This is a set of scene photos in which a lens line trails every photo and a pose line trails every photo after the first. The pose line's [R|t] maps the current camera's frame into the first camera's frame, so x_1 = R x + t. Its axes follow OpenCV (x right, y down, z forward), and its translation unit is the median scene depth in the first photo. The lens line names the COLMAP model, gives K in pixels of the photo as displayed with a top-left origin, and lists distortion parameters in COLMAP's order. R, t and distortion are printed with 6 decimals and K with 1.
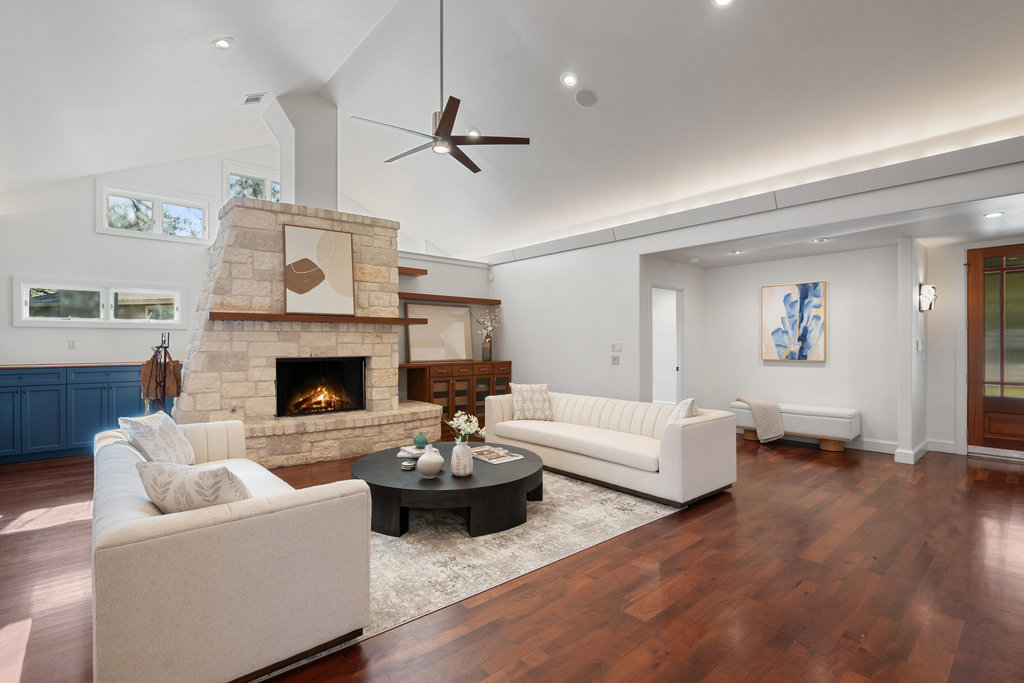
lens RADIAL K [[483.1, 0, 509.9], [0, 483.1, 341.7], [0, 0, 1]] dist [0.002141, -0.001432]
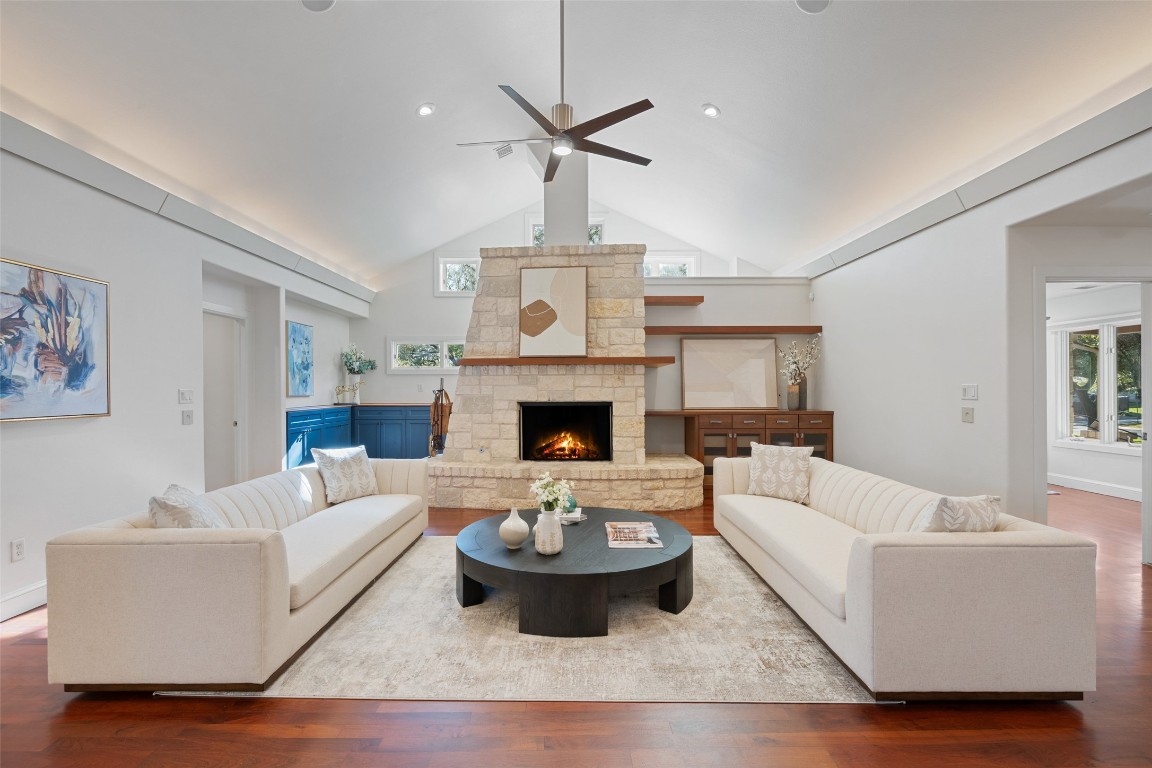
lens RADIAL K [[533.4, 0, 573.2], [0, 533.4, 385.1], [0, 0, 1]] dist [-0.002388, -0.003362]
pose [[0.749899, -0.003924, -0.661541, 0.329392], [0.005527, 0.999985, 0.000334, -0.000636], [0.661530, -0.003907, 0.749909, 0.234666]]
